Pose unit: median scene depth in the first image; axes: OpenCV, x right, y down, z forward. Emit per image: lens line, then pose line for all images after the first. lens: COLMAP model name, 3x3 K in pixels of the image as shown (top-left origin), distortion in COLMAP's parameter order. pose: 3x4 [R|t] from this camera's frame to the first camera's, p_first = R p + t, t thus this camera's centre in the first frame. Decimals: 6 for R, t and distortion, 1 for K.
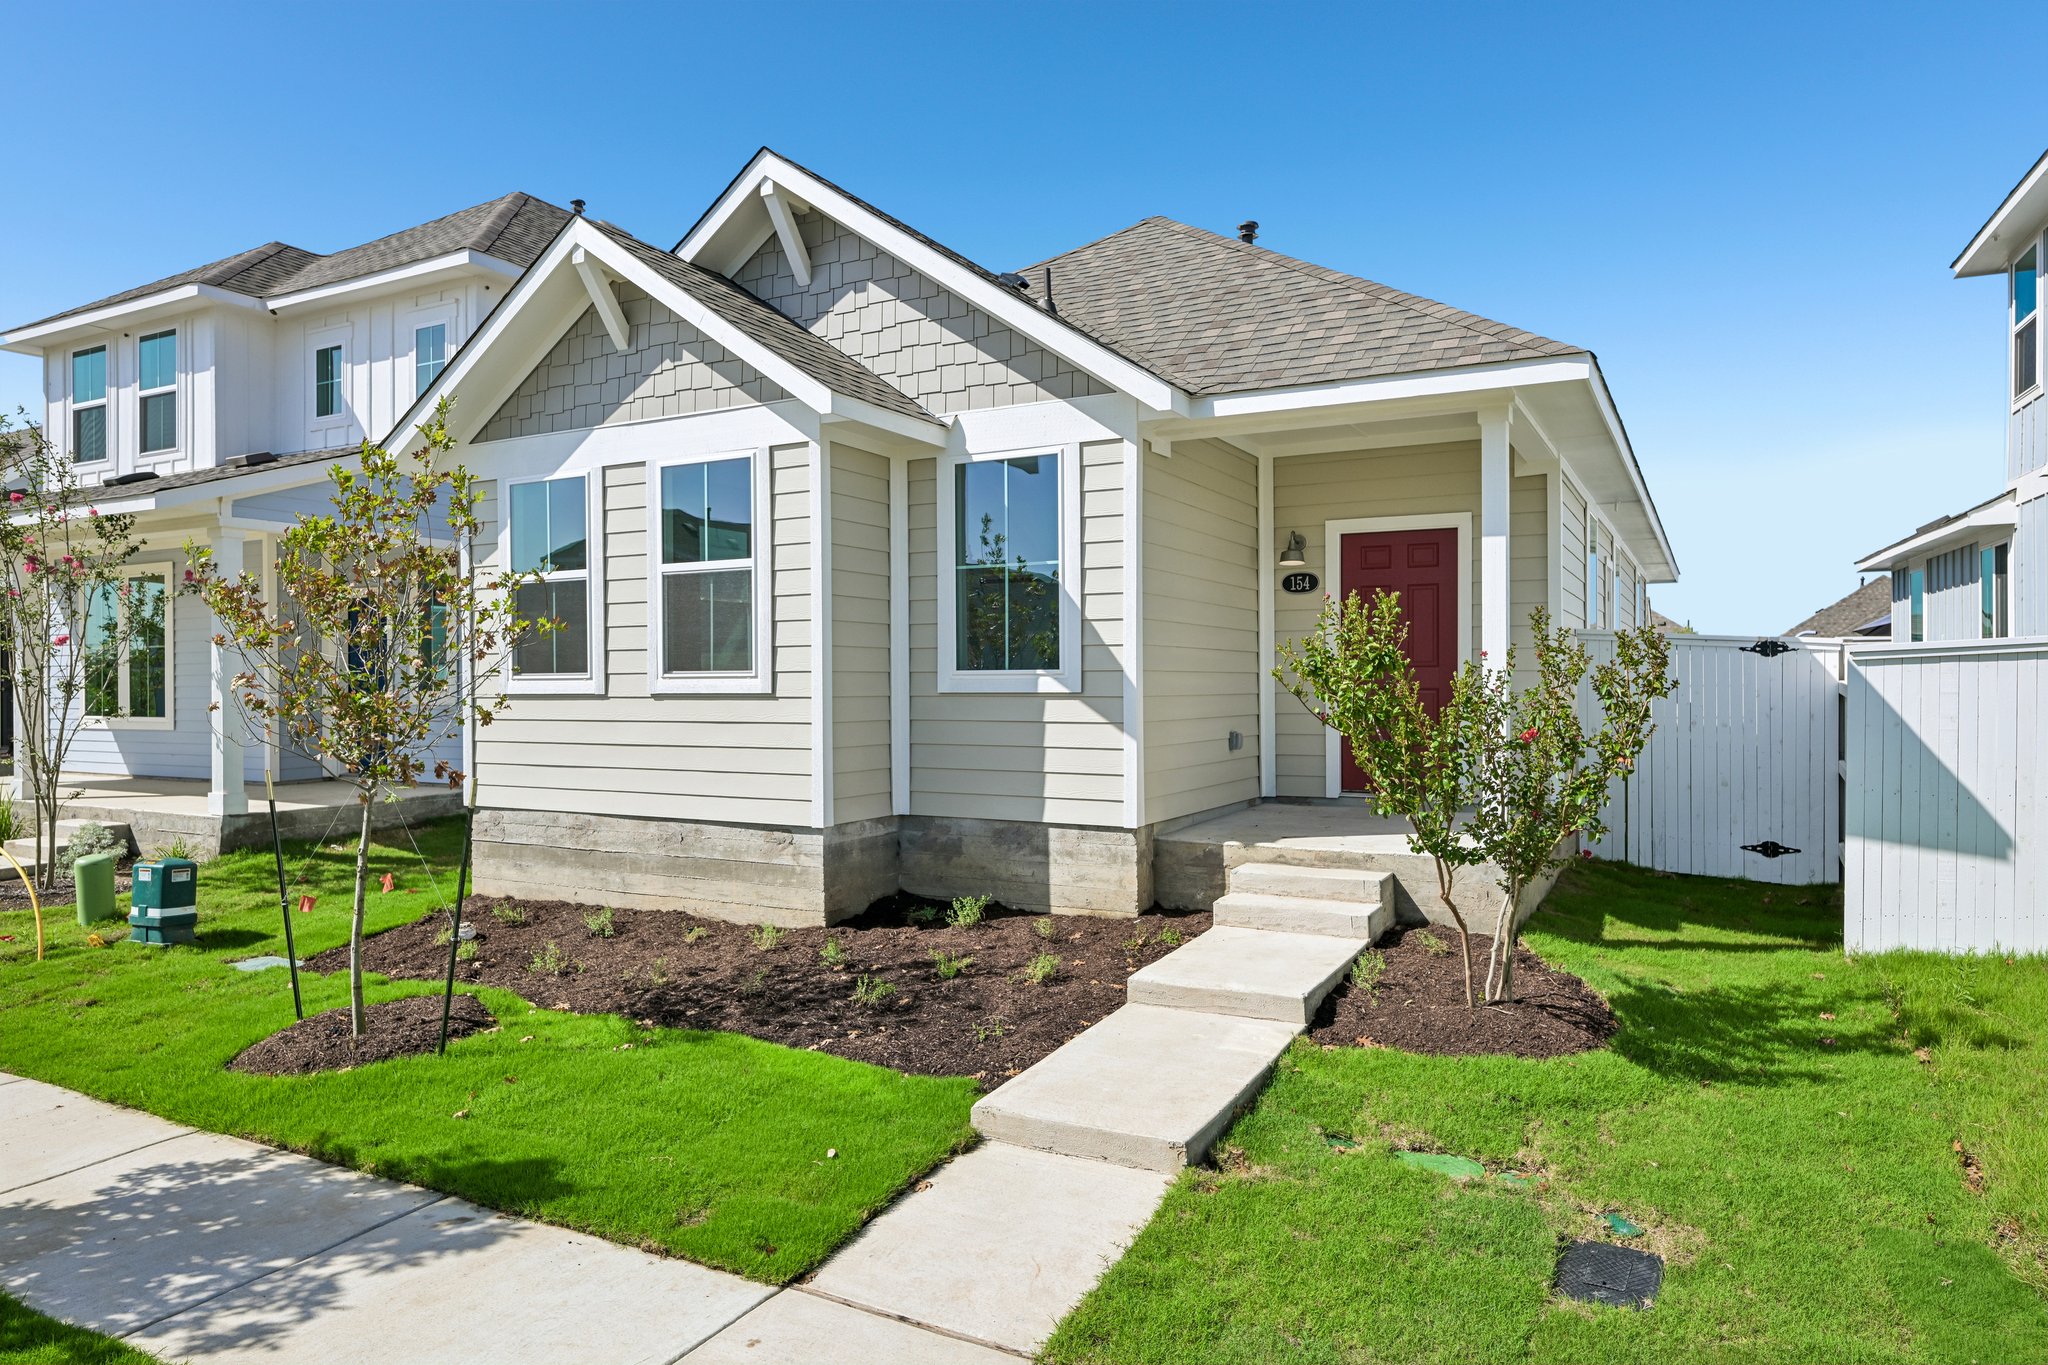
lens RADIAL K [[1231.0, 0, 1024.0], [0, 1231.0, 682.5], [0, 0, 1]] dist [0.002194, 0.000547]
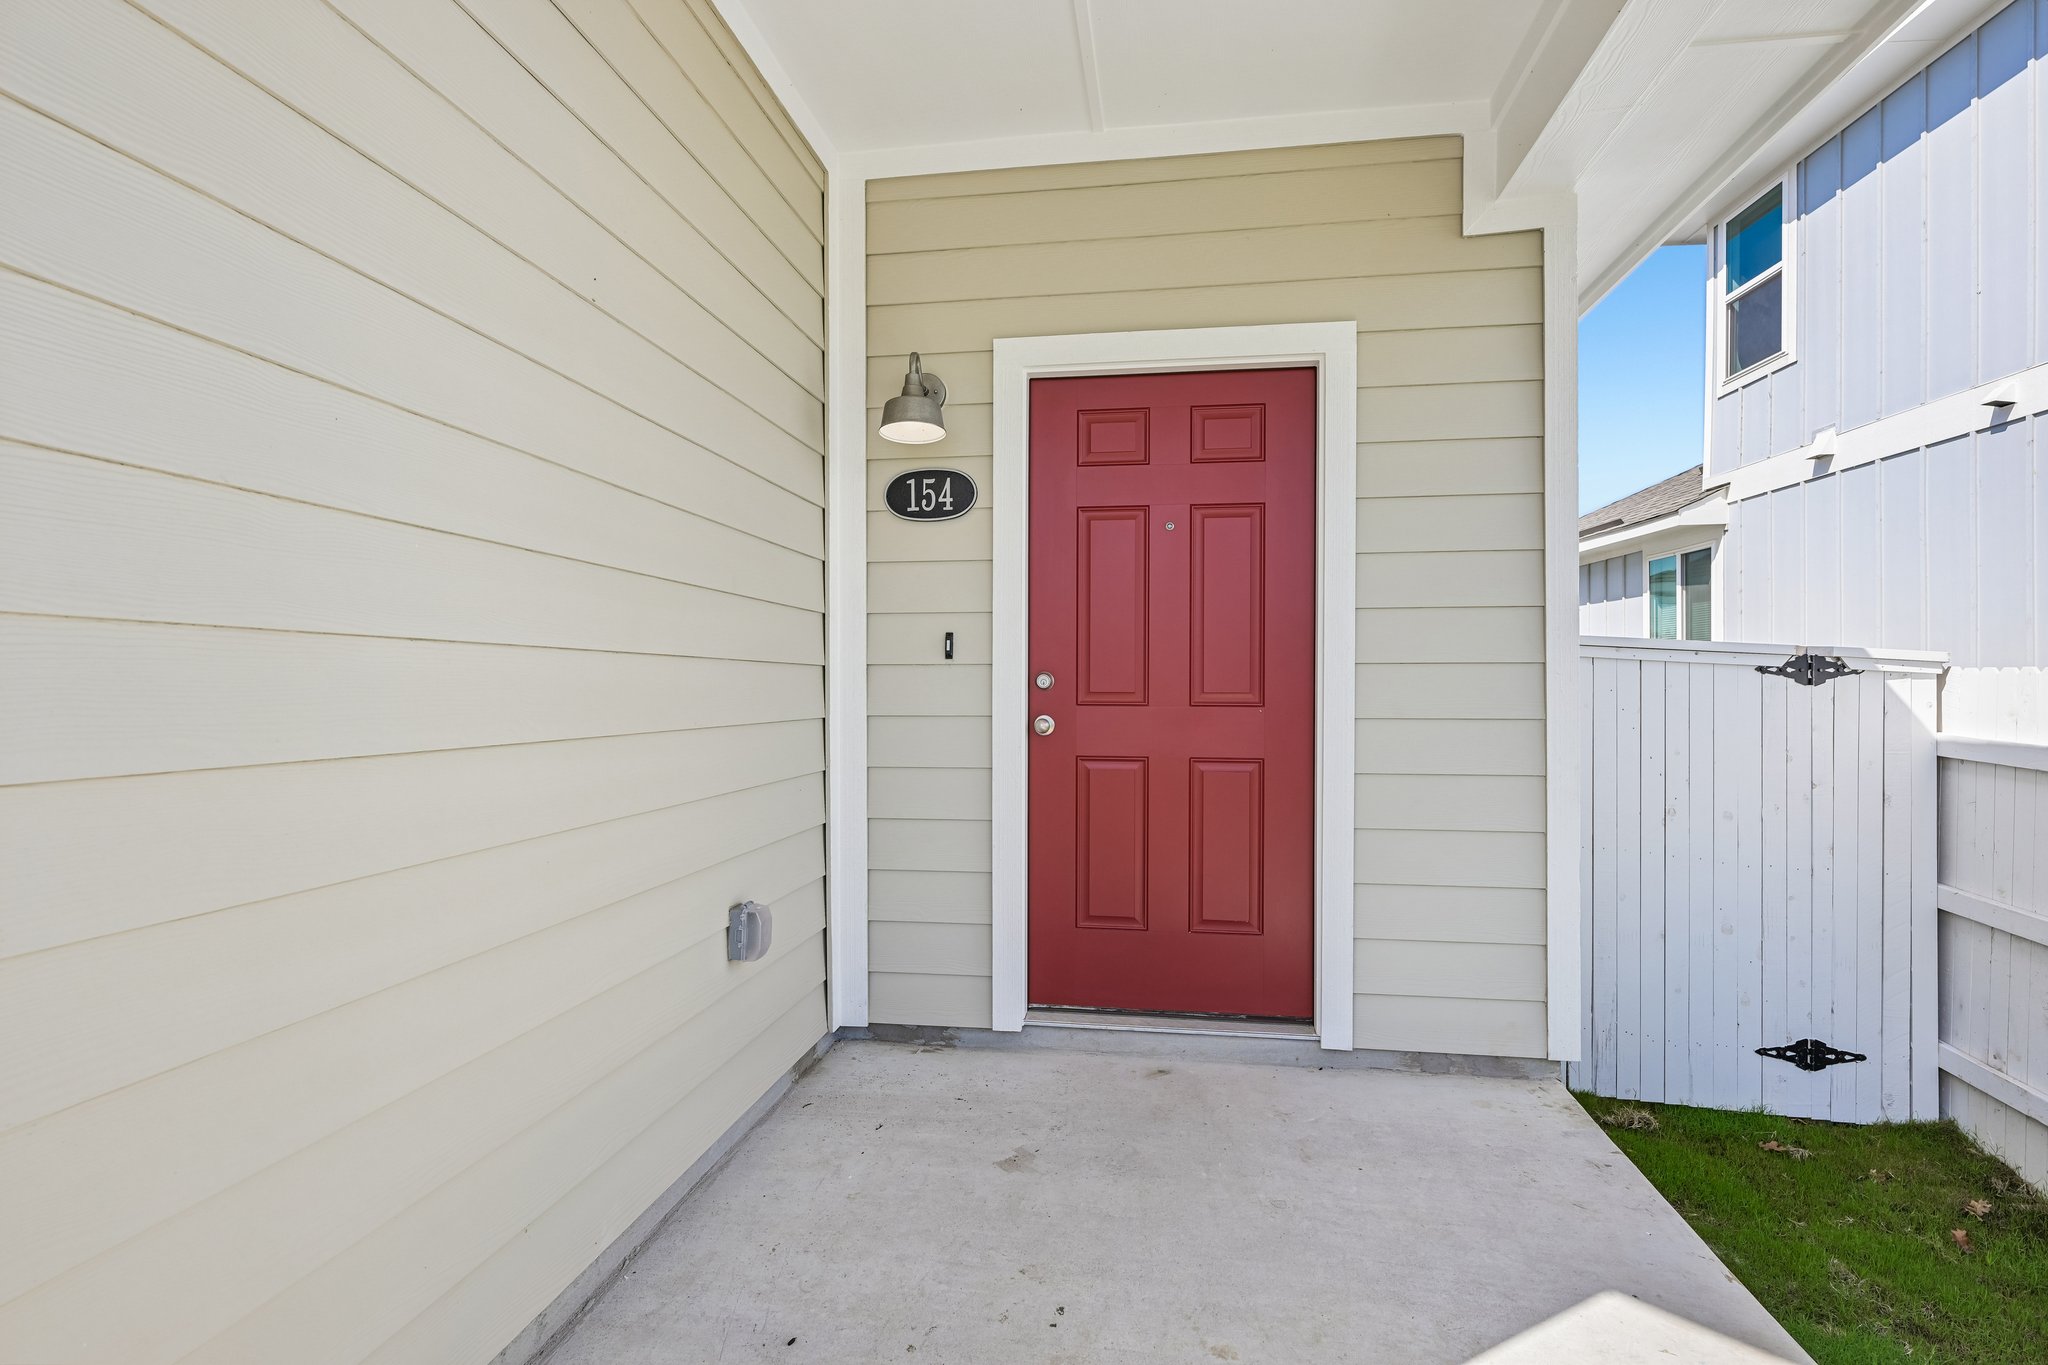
lens RADIAL K [[1081.4, 0, 1024.0], [0, 1081.4, 682.5], [0, 0, 1]] dist [0.001171, 0.000346]
pose [[0.946224, 0.003225, 0.323496, 0.141870], [-0.001006, 0.999975, -0.007028, -0.018275], [-0.323511, 0.006325, 0.946203, 0.667688]]
